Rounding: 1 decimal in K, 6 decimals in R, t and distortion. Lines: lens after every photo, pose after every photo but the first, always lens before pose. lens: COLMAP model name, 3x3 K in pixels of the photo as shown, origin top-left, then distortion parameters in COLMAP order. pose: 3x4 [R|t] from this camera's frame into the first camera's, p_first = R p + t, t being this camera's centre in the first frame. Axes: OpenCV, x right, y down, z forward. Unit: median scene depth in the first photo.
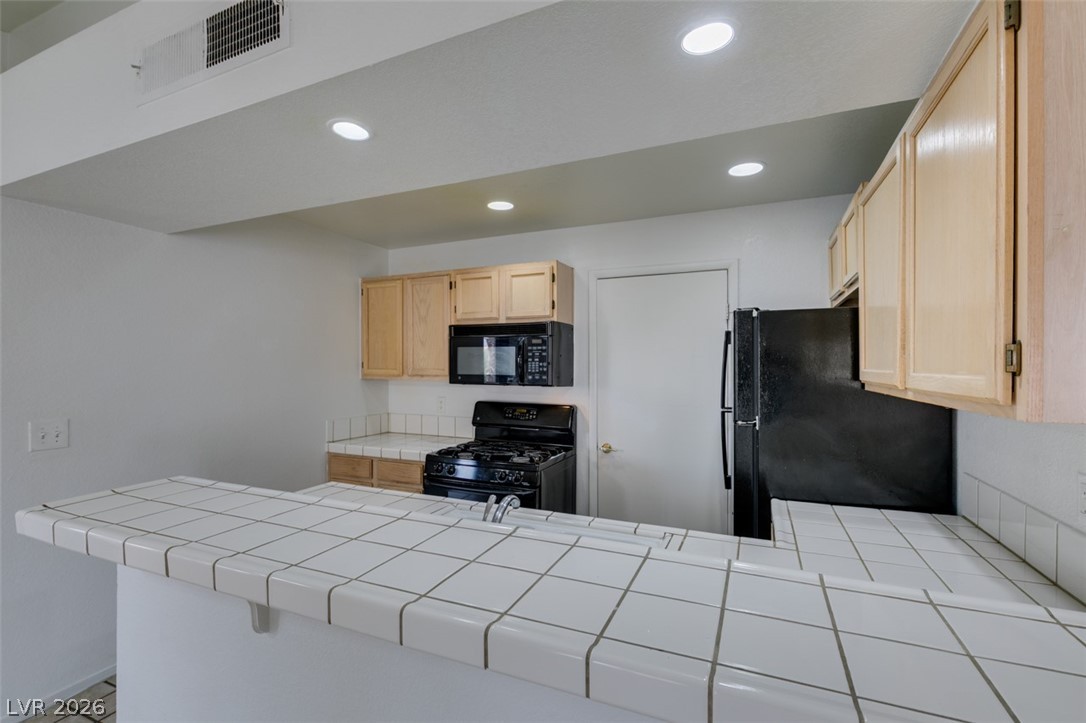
lens RADIAL K [[487.0, 0, 540.4], [0, 487.0, 369.2], [0, 0, 1]] dist [0.001668, -0.001354]
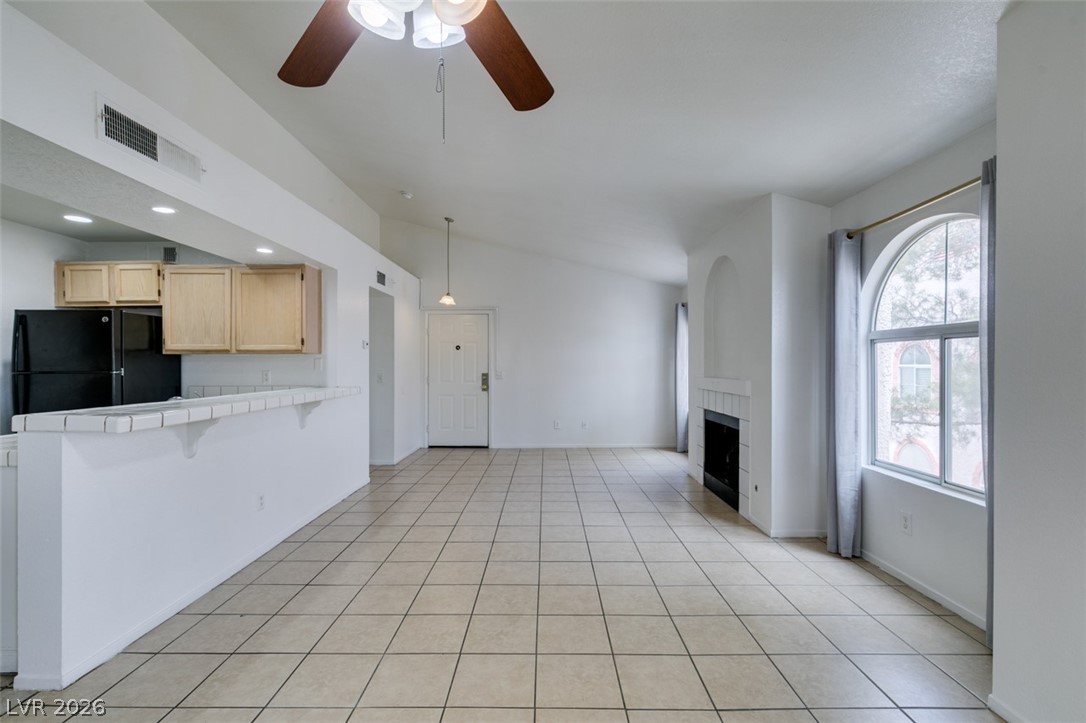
lens RADIAL K [[487.0, 0, 540.8], [0, 487.0, 362.2], [0, 0, 1]] dist [0.001668, -0.001354]
pose [[-0.399034, 0.003617, 0.916929, -1.229165], [0.008488, 0.999964, -0.000251, 0.056867], [-0.916897, 0.007683, -0.399050, 0.180624]]
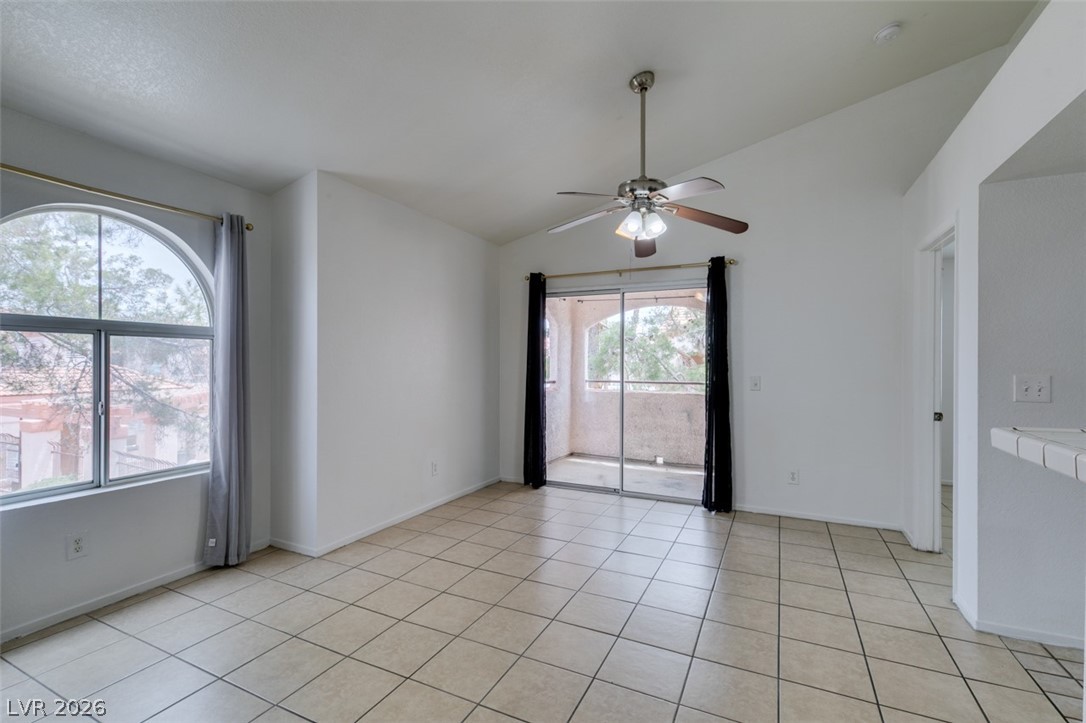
lens RADIAL K [[487.0, 0, 540.1], [0, 487.0, 363.5], [0, 0, 1]] dist [0.001668, -0.001354]
pose [[-0.036160, 0.001526, -0.999345, 0.075794], [-0.012664, 0.999918, 0.001985, 0.059326], [0.999266, 0.012727, -0.036138, -0.037390]]
